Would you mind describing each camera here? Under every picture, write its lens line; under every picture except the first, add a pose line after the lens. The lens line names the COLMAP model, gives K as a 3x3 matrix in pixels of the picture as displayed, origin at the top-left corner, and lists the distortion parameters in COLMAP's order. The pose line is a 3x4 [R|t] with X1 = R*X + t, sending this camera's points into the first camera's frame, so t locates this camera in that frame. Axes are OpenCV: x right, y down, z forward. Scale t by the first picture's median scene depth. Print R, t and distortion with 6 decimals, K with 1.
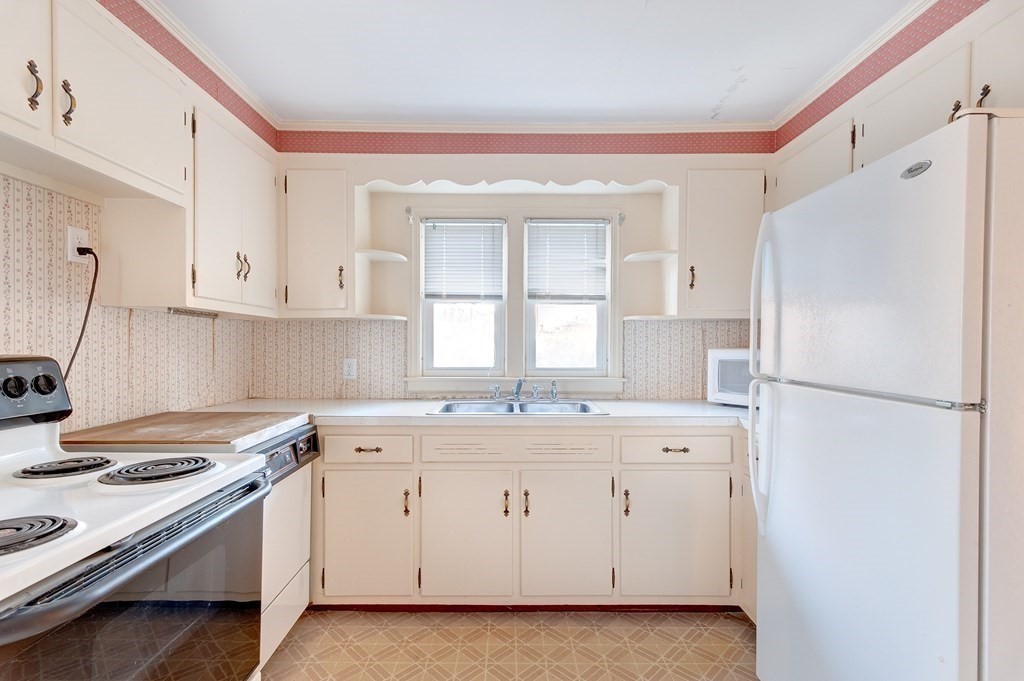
lens RADIAL K [[486.5, 0, 509.9], [0, 486.5, 347.7], [0, 0, 1]] dist [0.016037, 0.000285]
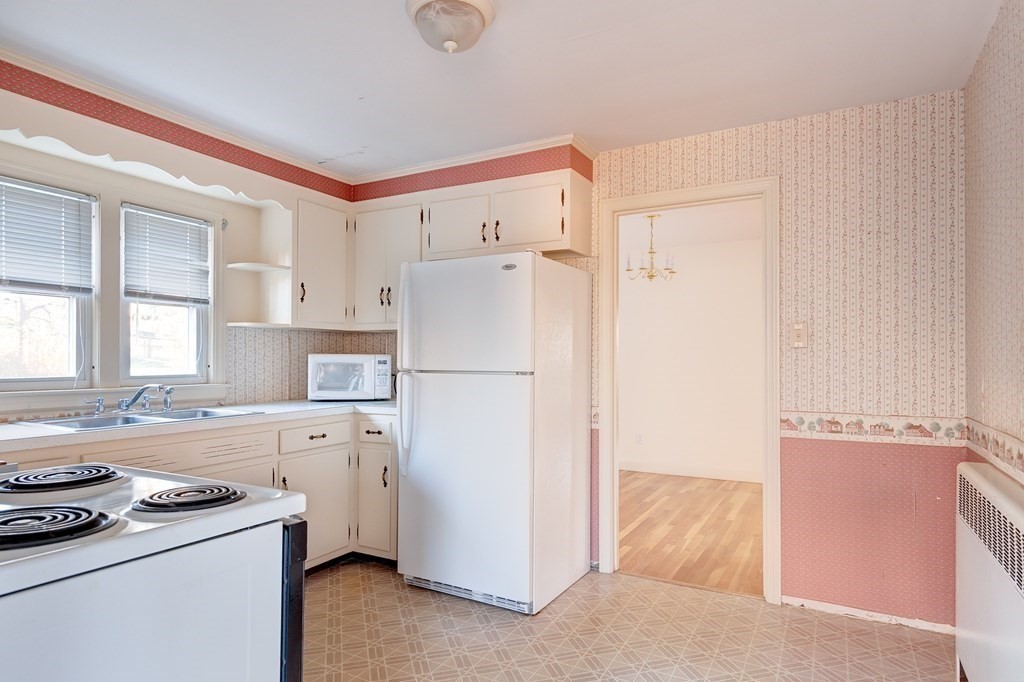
lens RADIAL K [[594.8, 0, 497.1], [0, 594.8, 357.3], [0, 0, 1]] dist [0.021279, 0.000197]
pose [[0.495443, -0.001302, 0.868639, -0.598493], [0.007003, 0.999972, -0.002496, 0.016372], [-0.868612, 0.007319, 0.495439, -0.098379]]
